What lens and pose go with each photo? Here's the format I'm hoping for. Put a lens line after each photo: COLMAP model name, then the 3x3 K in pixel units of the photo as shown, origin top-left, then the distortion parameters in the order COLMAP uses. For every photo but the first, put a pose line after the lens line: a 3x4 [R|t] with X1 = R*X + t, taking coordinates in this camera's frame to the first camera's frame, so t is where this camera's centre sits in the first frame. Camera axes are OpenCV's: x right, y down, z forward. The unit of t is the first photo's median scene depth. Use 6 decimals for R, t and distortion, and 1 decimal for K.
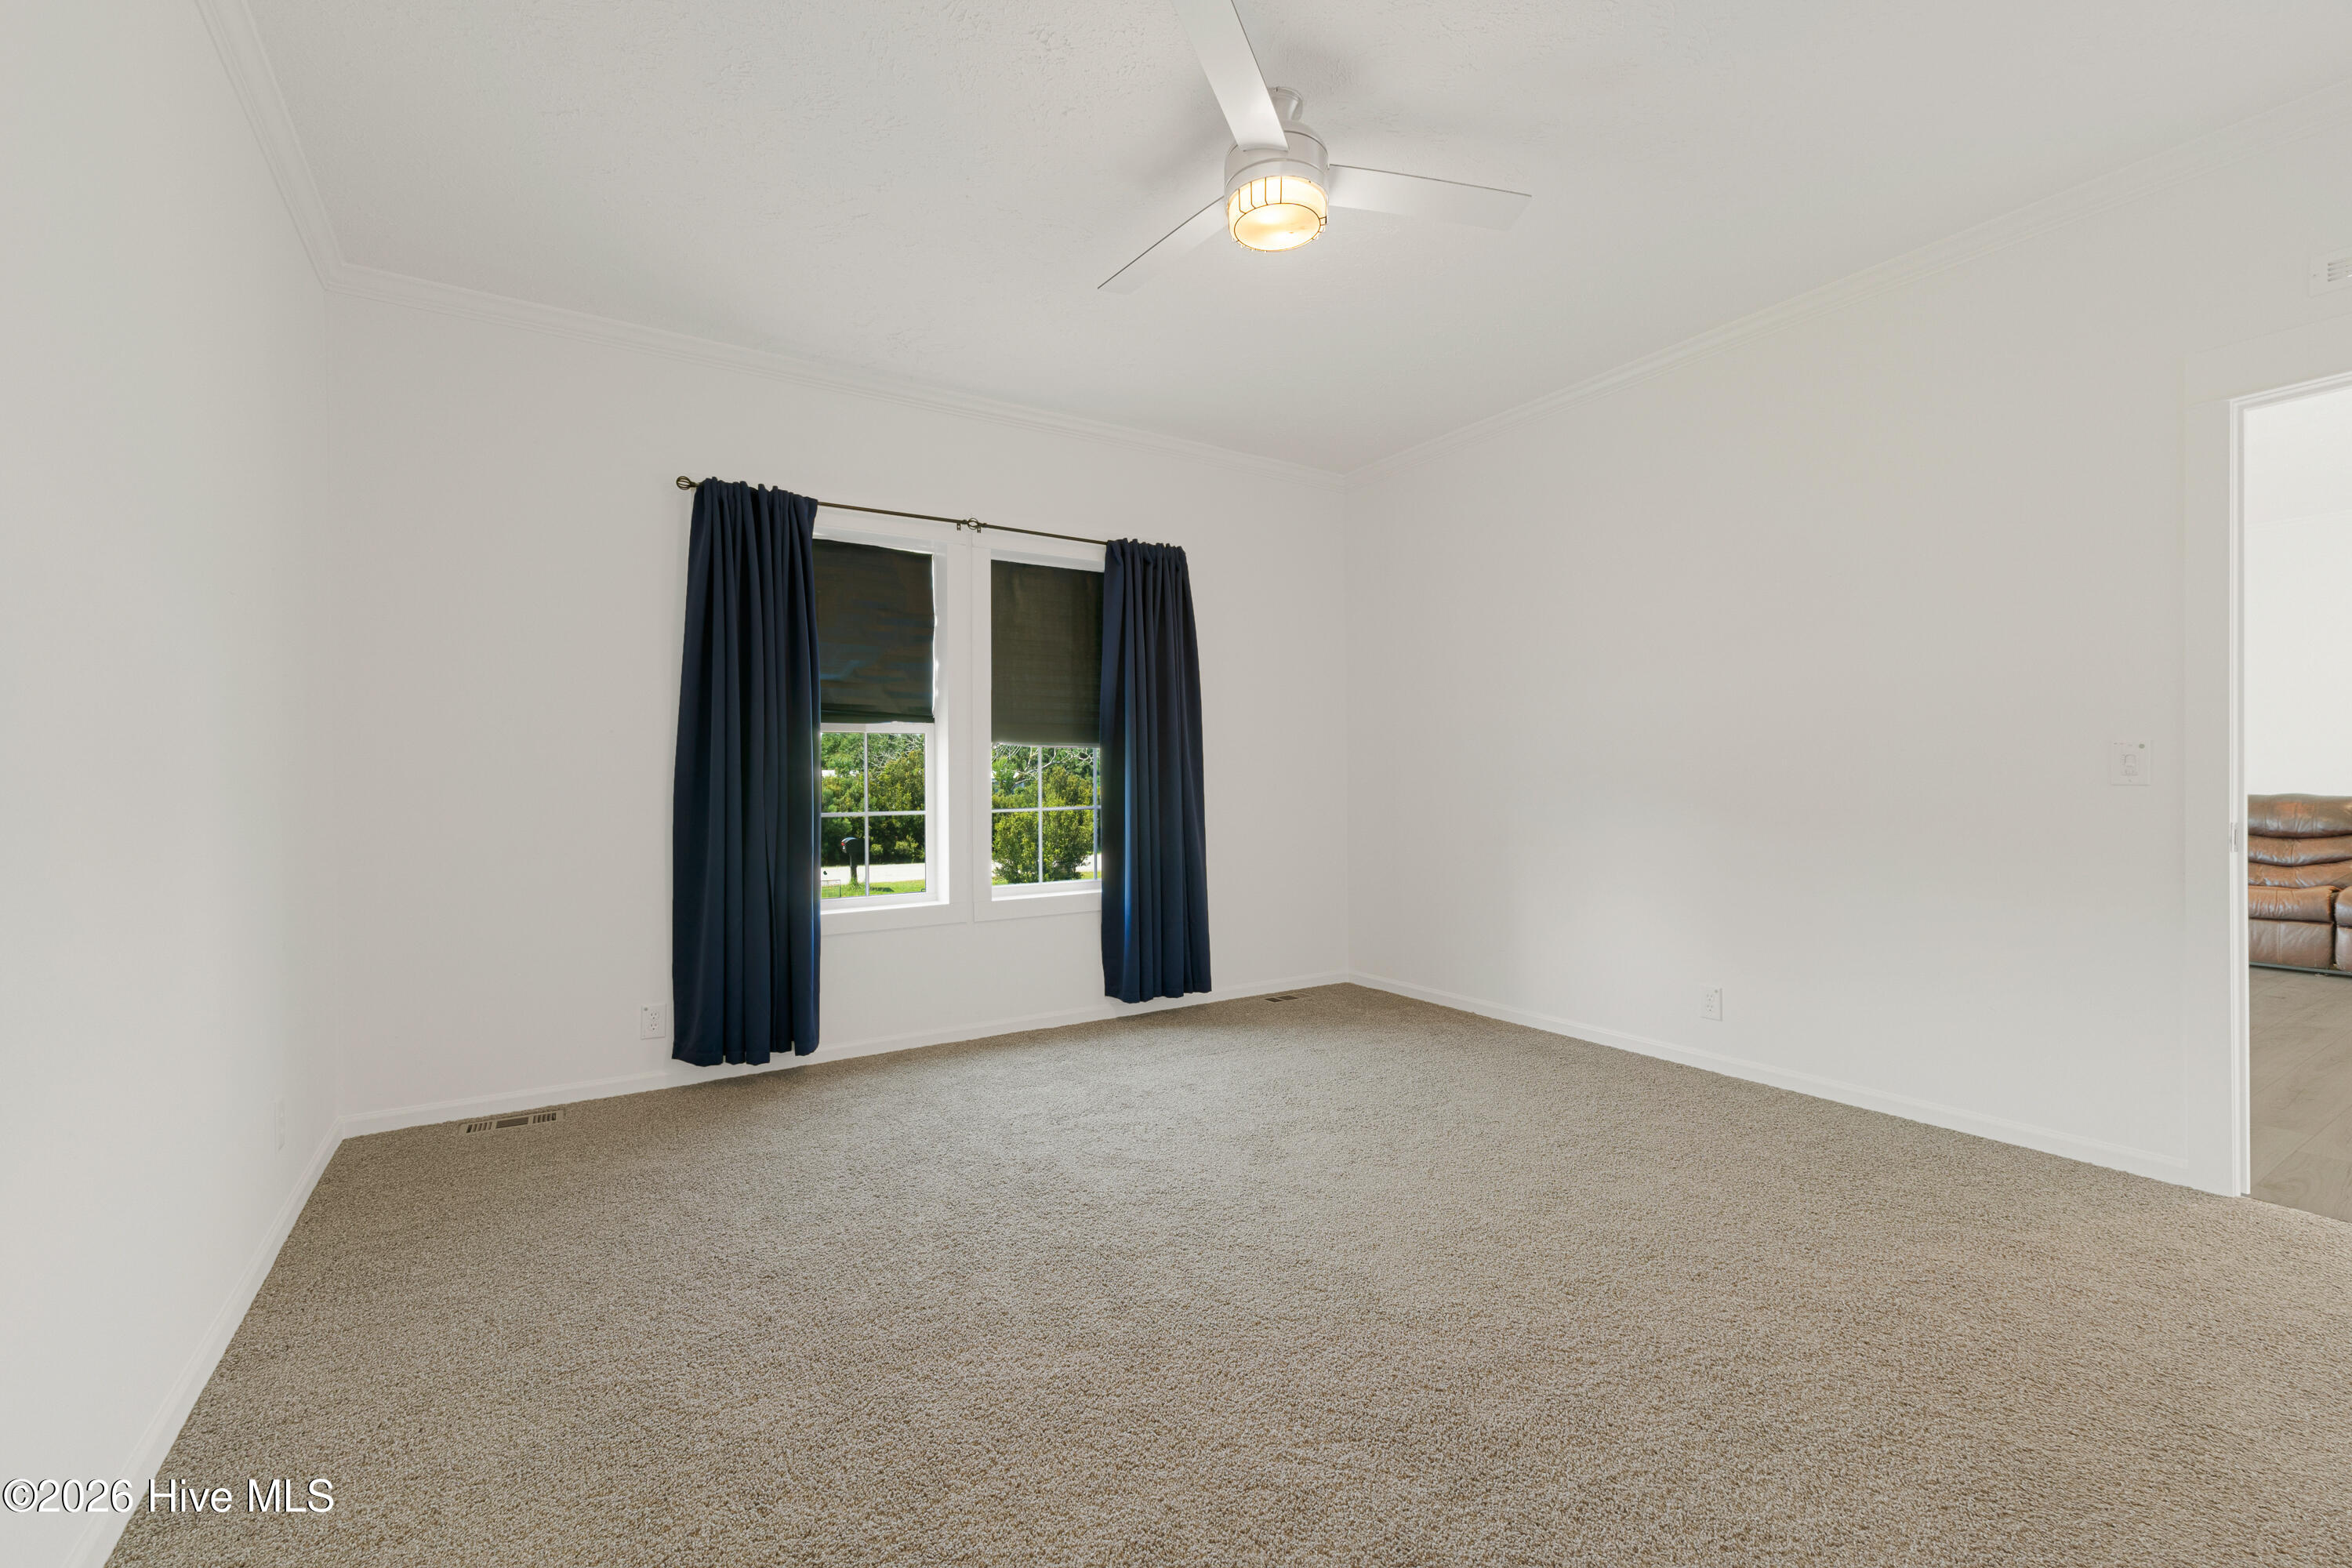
lens RADIAL K [[980.0, 0, 1186.5], [0, 980.0, 782.1], [0, 0, 1]] dist [0.008338, -0.001350]
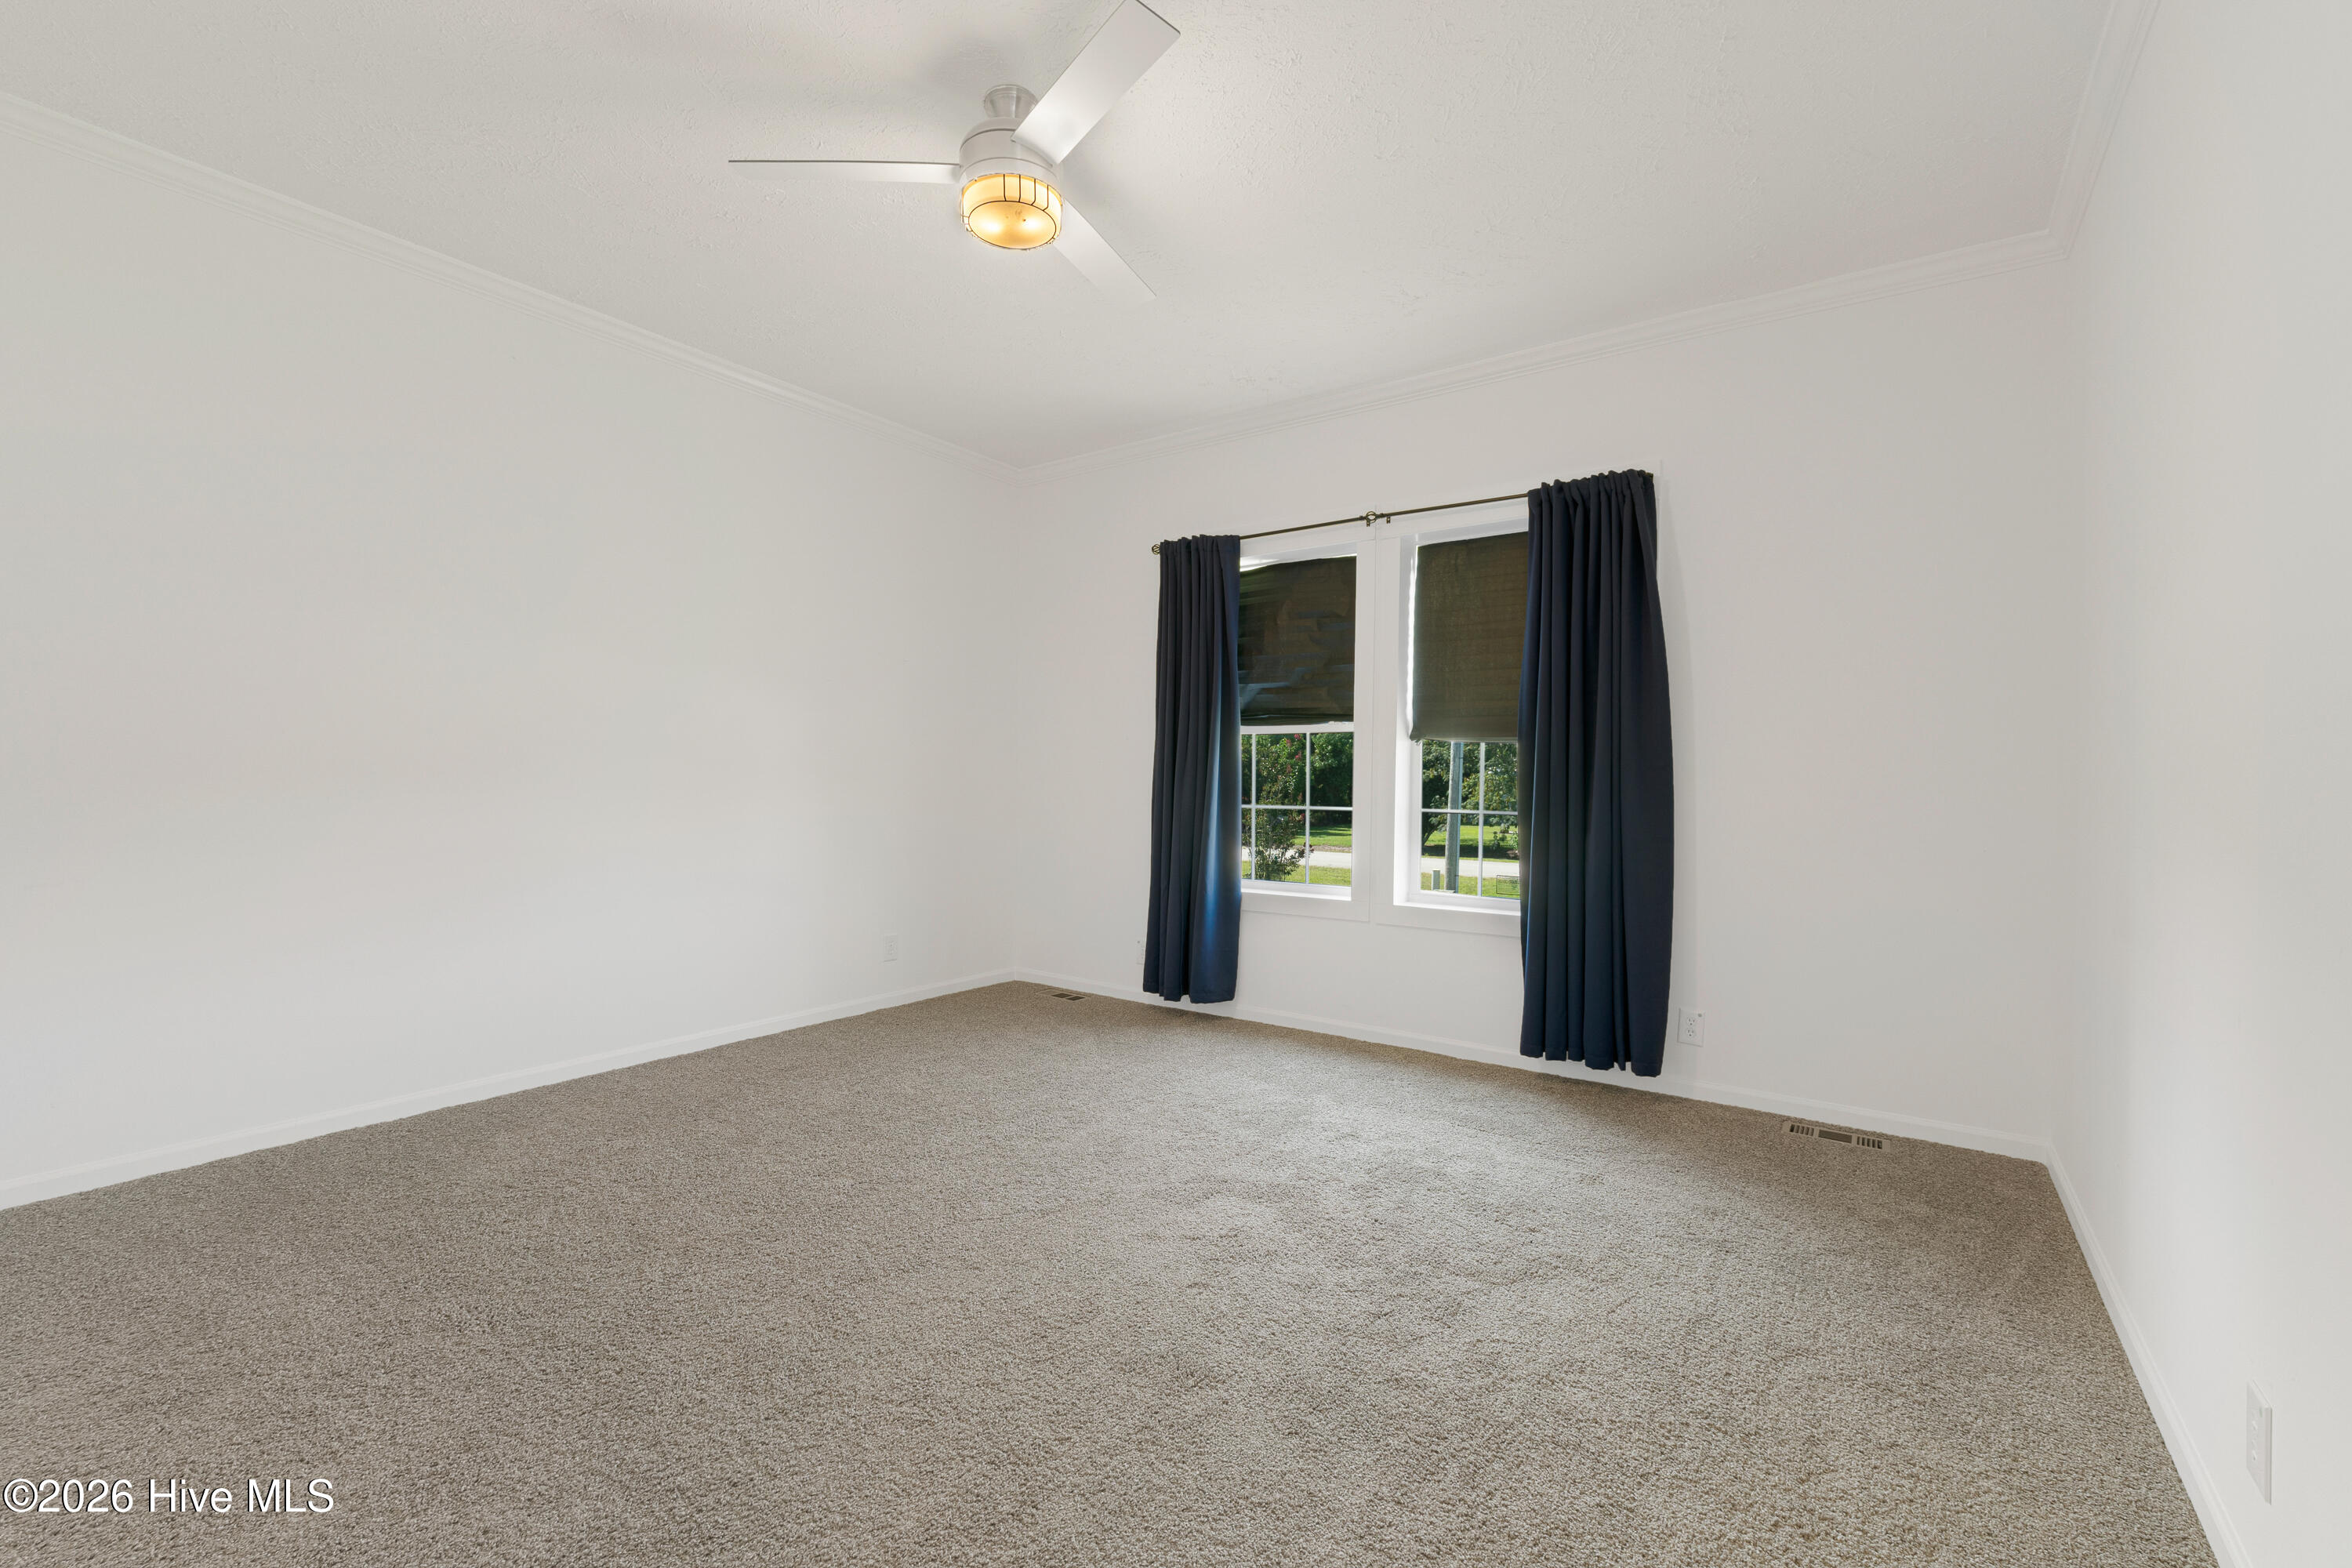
lens RADIAL K [[1030.9, 0, 1247.3], [0, 1030.9, 766.1], [0, 0, 1]] dist [0.002653, -0.000206]
pose [[0.388844, -0.006904, -0.921278, 0.684356], [-0.020630, 0.999656, -0.016199, 0.005810], [0.921073, 0.025304, 0.388568, 0.487228]]
